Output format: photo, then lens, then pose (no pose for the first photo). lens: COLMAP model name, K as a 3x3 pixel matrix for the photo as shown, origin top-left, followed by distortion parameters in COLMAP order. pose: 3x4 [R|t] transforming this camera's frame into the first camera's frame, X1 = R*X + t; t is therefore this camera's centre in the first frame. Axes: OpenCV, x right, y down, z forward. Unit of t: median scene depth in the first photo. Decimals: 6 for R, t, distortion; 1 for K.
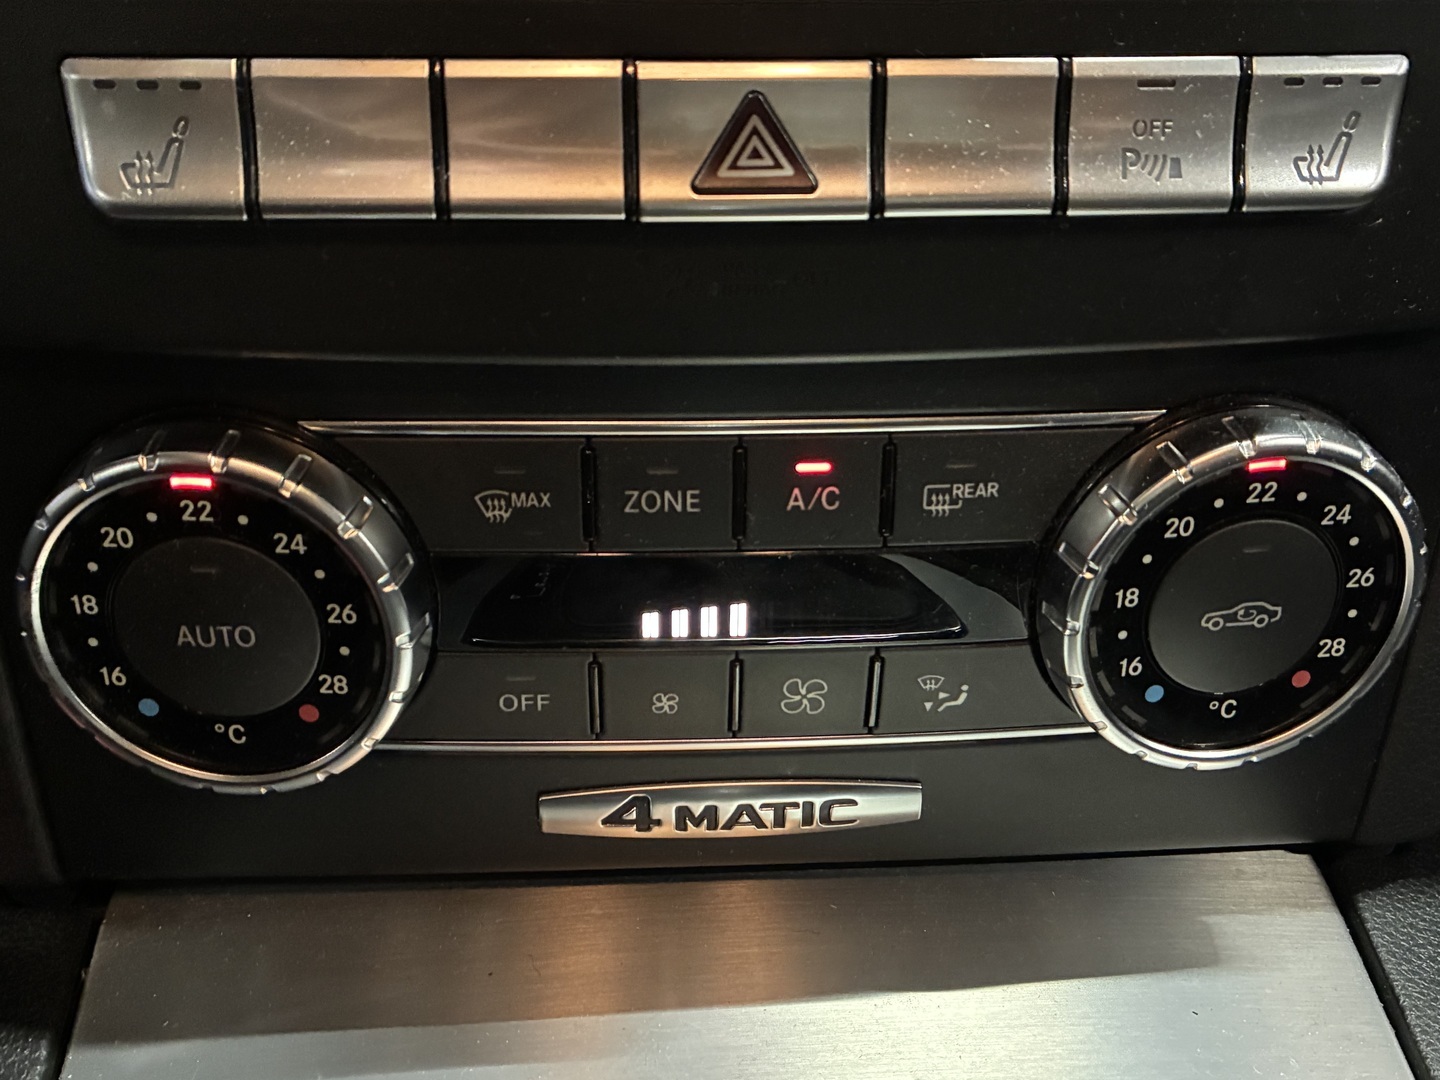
lens RADIAL K [[1478.0, 0, 724.6], [0, 1478.0, 533.8], [0, 0, 1]] dist [0.016515, 0.000000]
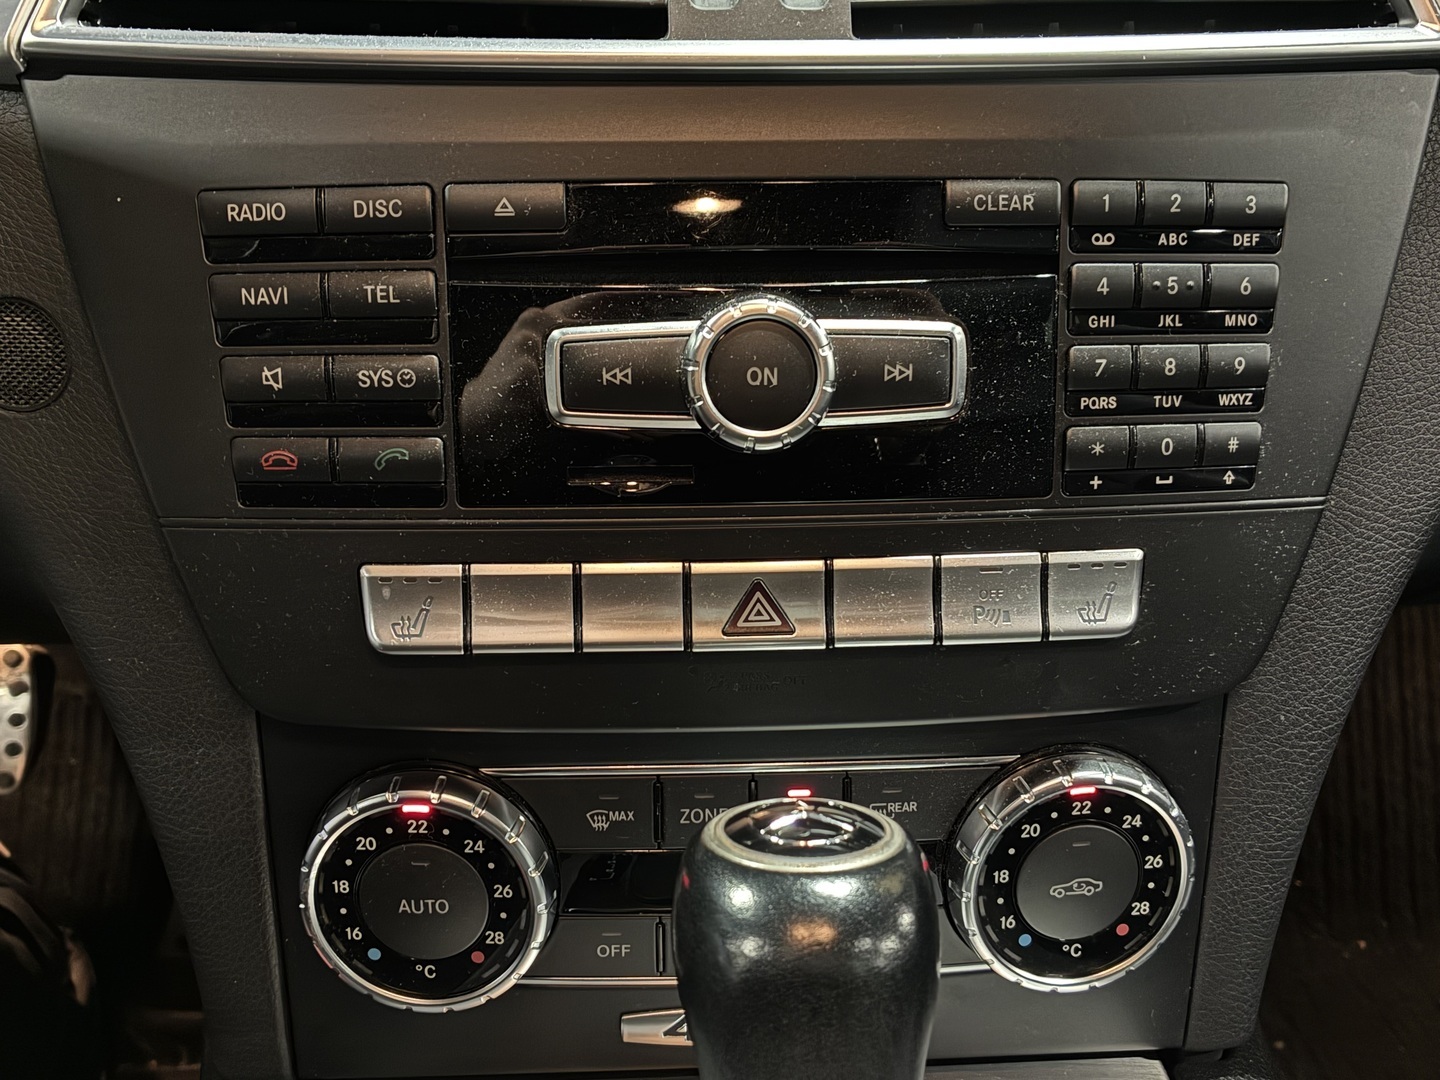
lens RADIAL K [[1478.0, 0, 752.5], [0, 1478.0, 537.9], [0, 0, 1]] dist [0.016515, 0.000000]
pose [[0.999957, -0.009115, -0.001443, 0.014471], [0.008700, 0.983263, -0.181986, -0.026522], [0.003078, 0.181966, 0.983300, -0.615982]]
